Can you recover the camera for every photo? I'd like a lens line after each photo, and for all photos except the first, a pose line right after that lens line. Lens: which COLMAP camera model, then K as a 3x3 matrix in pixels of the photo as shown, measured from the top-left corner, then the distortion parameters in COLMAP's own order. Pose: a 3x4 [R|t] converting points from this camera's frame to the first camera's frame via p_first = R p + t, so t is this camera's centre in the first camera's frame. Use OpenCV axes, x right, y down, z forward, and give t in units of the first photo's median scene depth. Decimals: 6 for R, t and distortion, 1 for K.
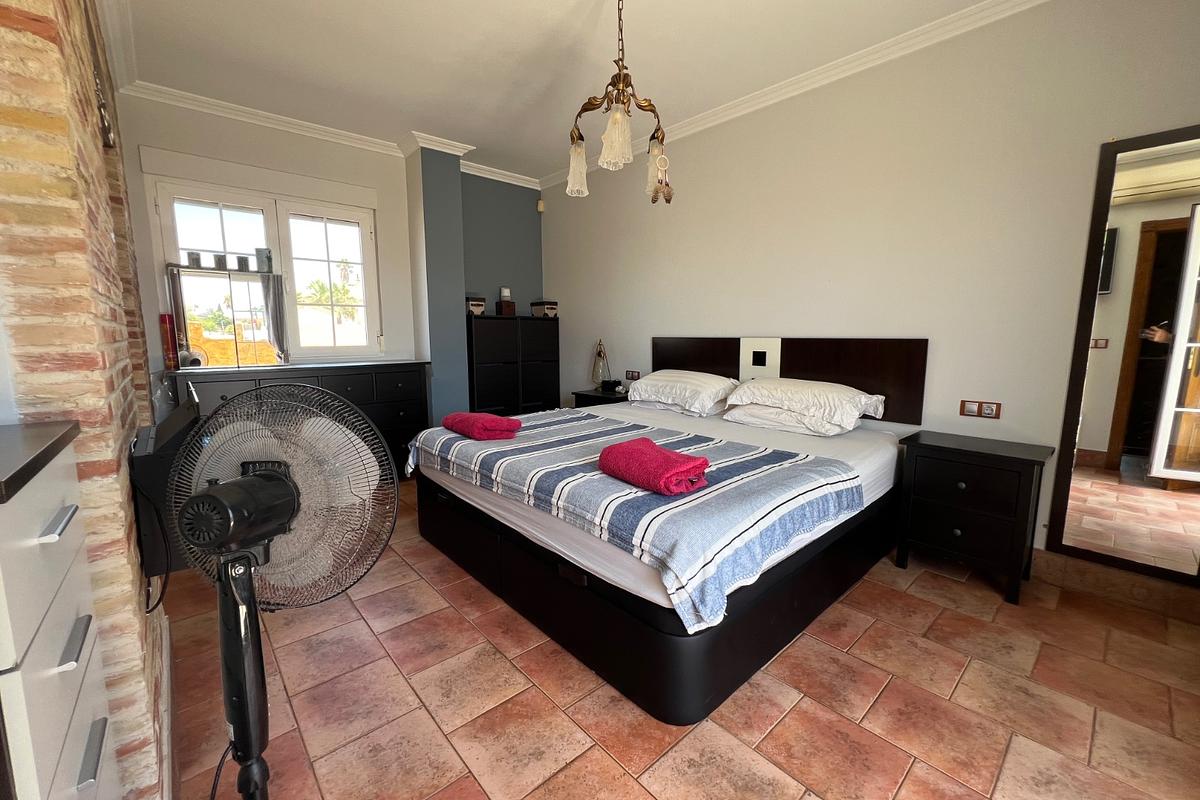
lens RADIAL K [[481.8, 0, 598.5], [0, 481.8, 399.8], [0, 0, 1]] dist [-0.002500, 0.001263]
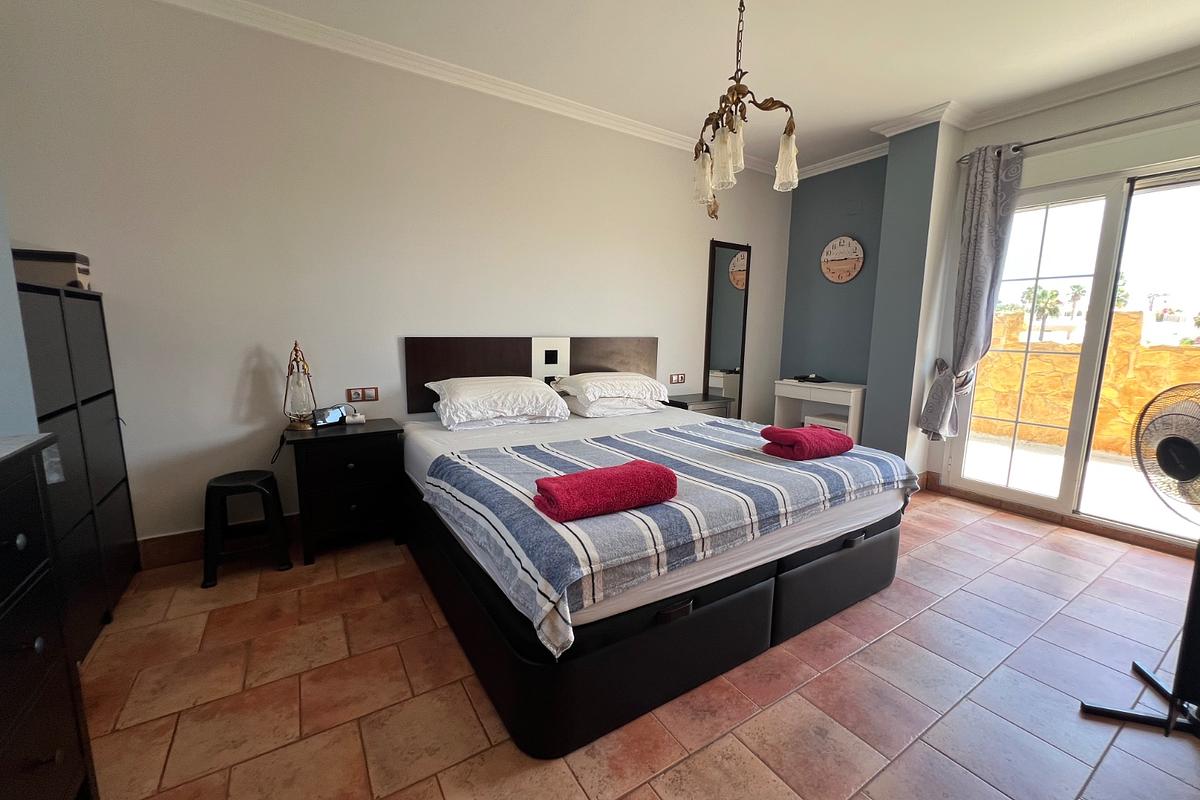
lens RADIAL K [[481.8, 0, 597.9], [0, 481.8, 401.0], [0, 0, 1]] dist [-0.002500, 0.001263]
pose [[0.160060, -0.141548, 0.976906, -0.711820], [0.122032, 0.984911, 0.122714, -0.113282], [-0.979535, 0.099572, 0.174918, 0.767840]]
